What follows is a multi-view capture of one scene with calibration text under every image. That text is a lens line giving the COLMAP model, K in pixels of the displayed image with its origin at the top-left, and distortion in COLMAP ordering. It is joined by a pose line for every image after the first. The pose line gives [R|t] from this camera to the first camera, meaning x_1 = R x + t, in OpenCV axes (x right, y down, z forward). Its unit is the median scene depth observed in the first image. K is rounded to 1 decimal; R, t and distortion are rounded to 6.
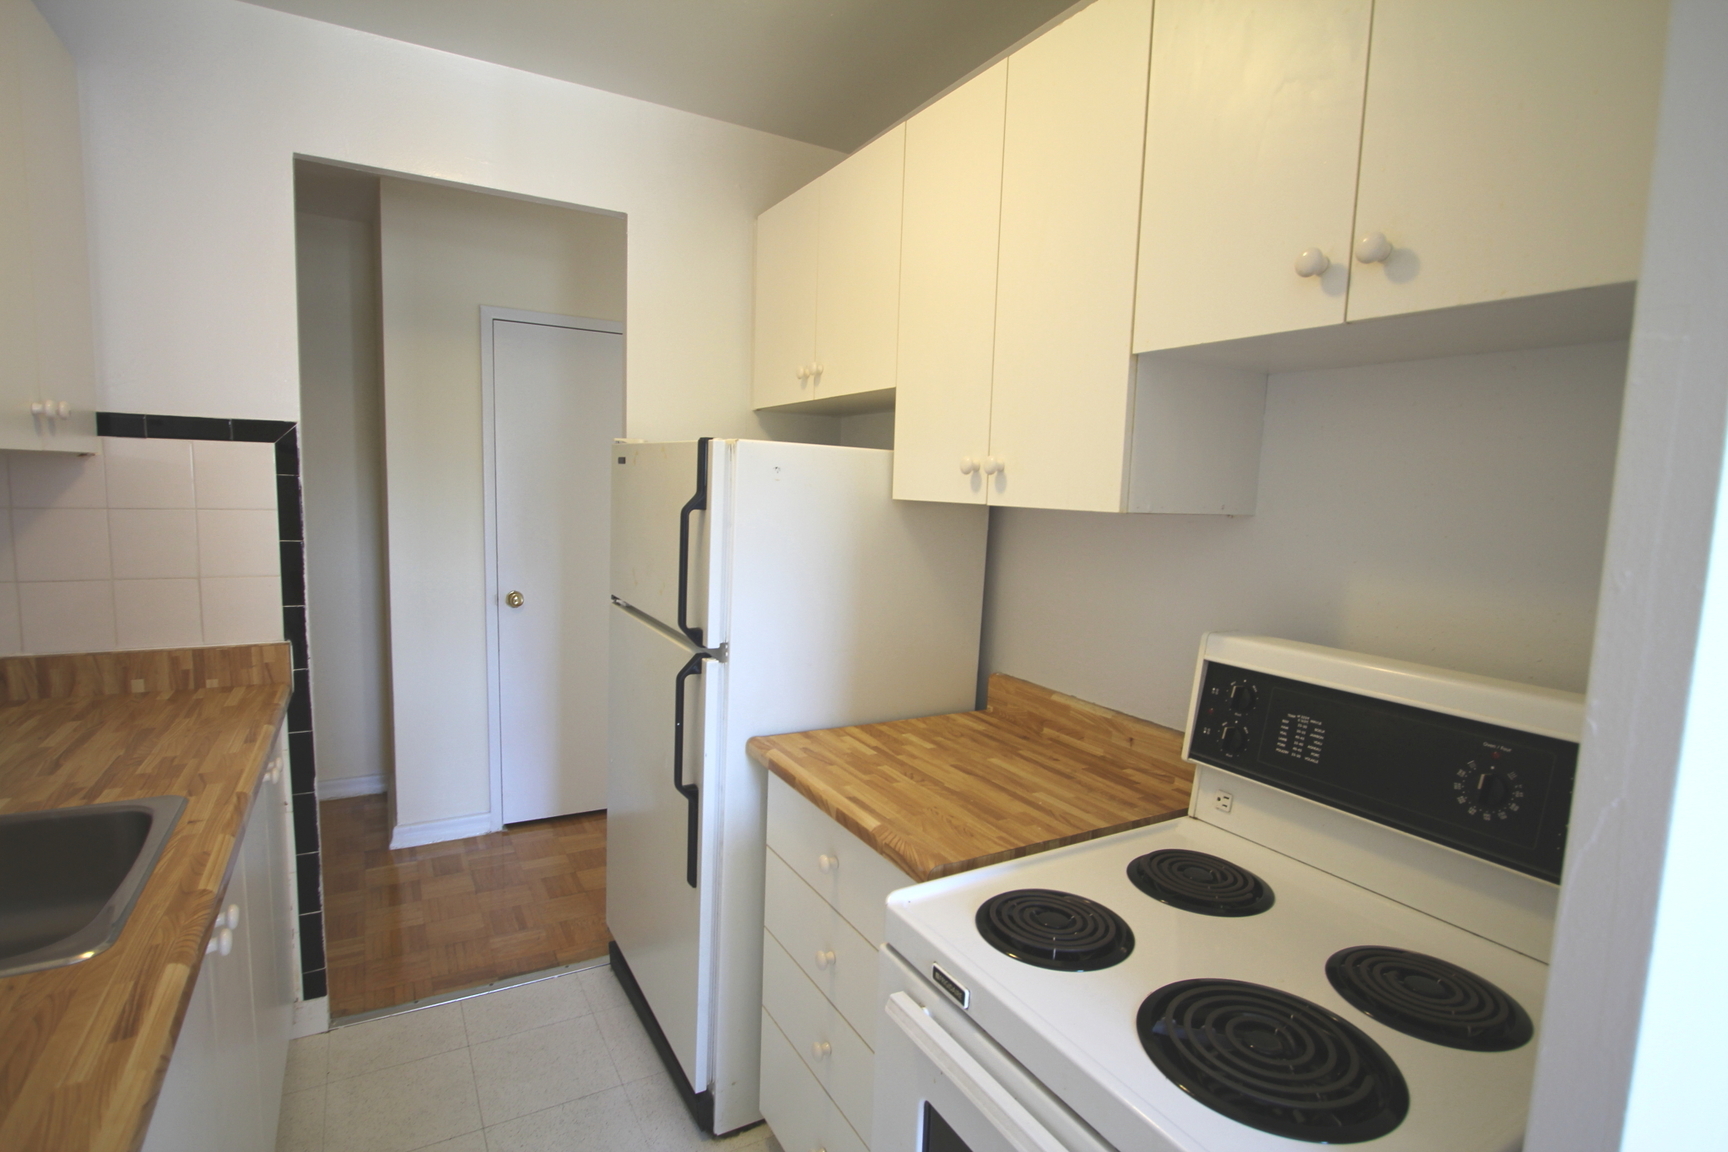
lens RADIAL K [[845.5, 0, 855.5], [0, 845.5, 583.0], [0, 0, 1]] dist [-0.014956, 0.003103]
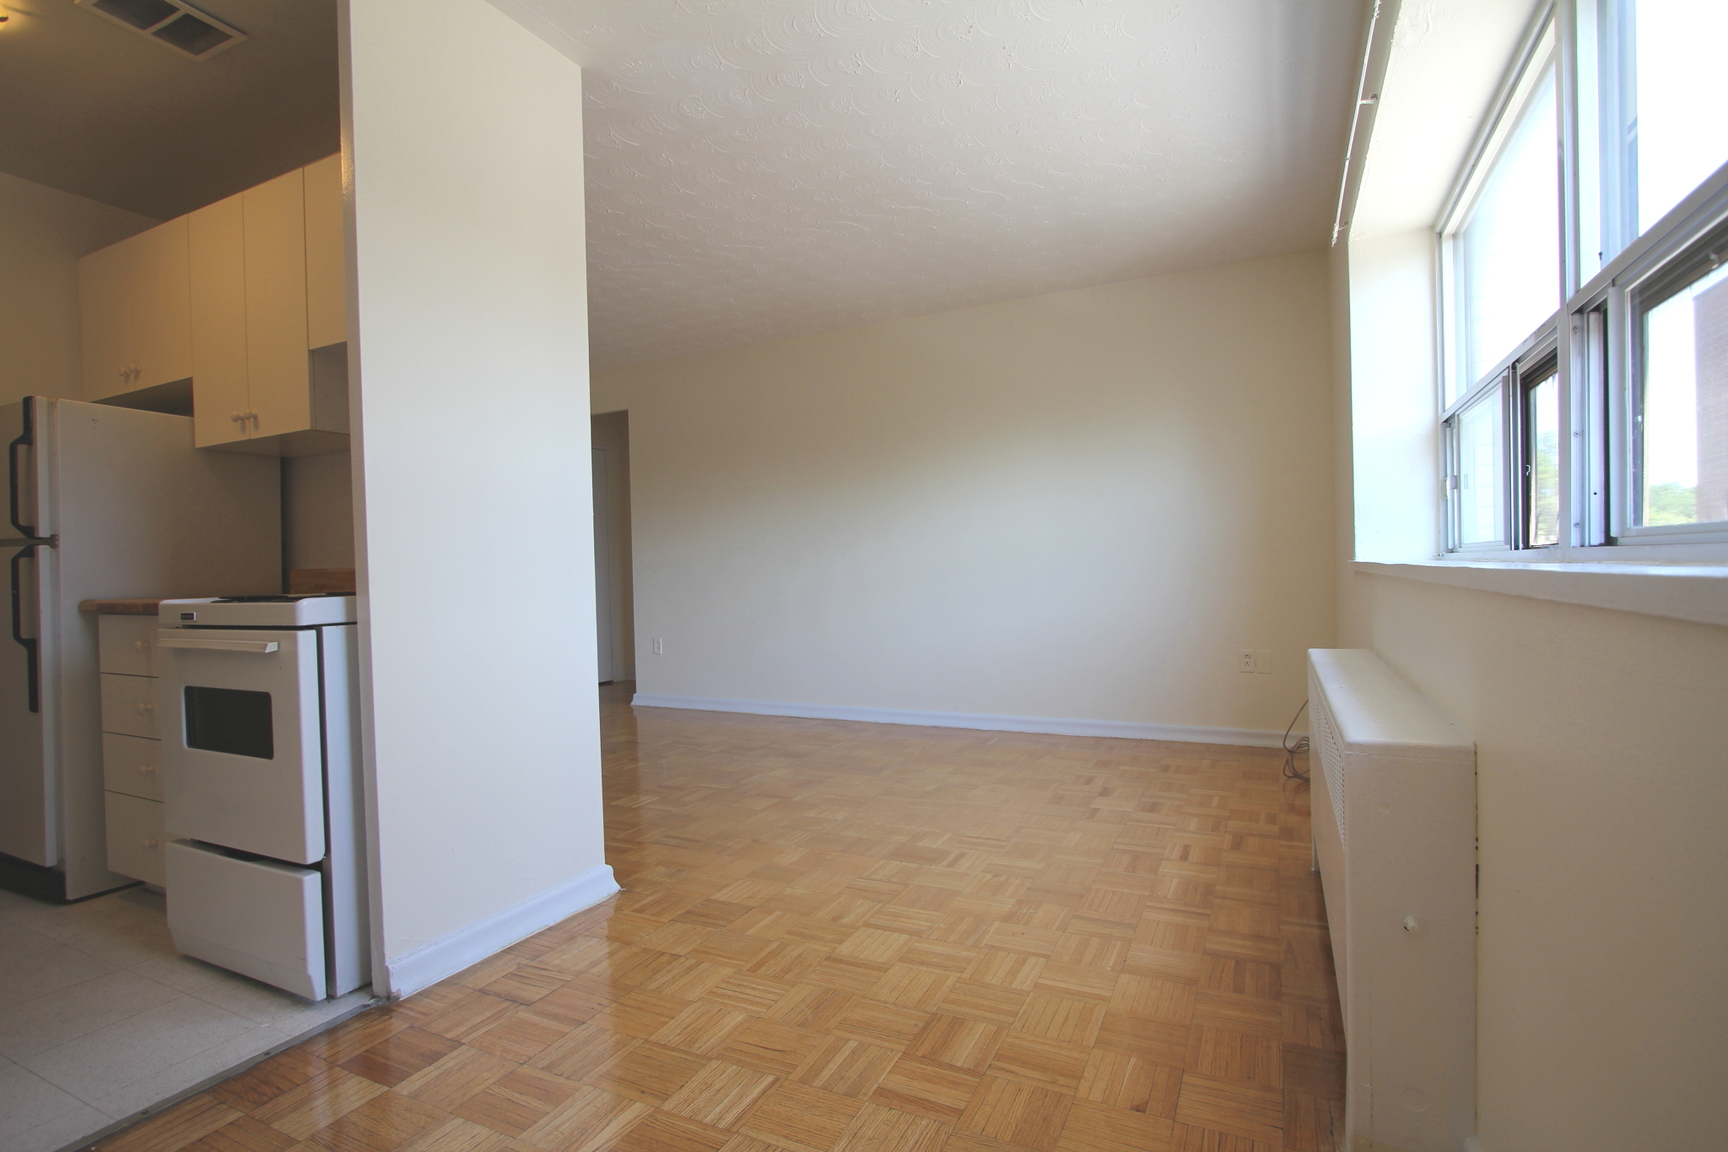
lens RADIAL K [[845.5, 0, 835.9], [0, 845.5, 584.7], [0, 0, 1]] dist [-0.014956, 0.003103]
pose [[0.836966, -0.062968, 0.543620, 0.186900], [0.112431, 0.991953, -0.058202, 0.394292], [-0.535581, 0.109833, 0.837311, -0.937855]]
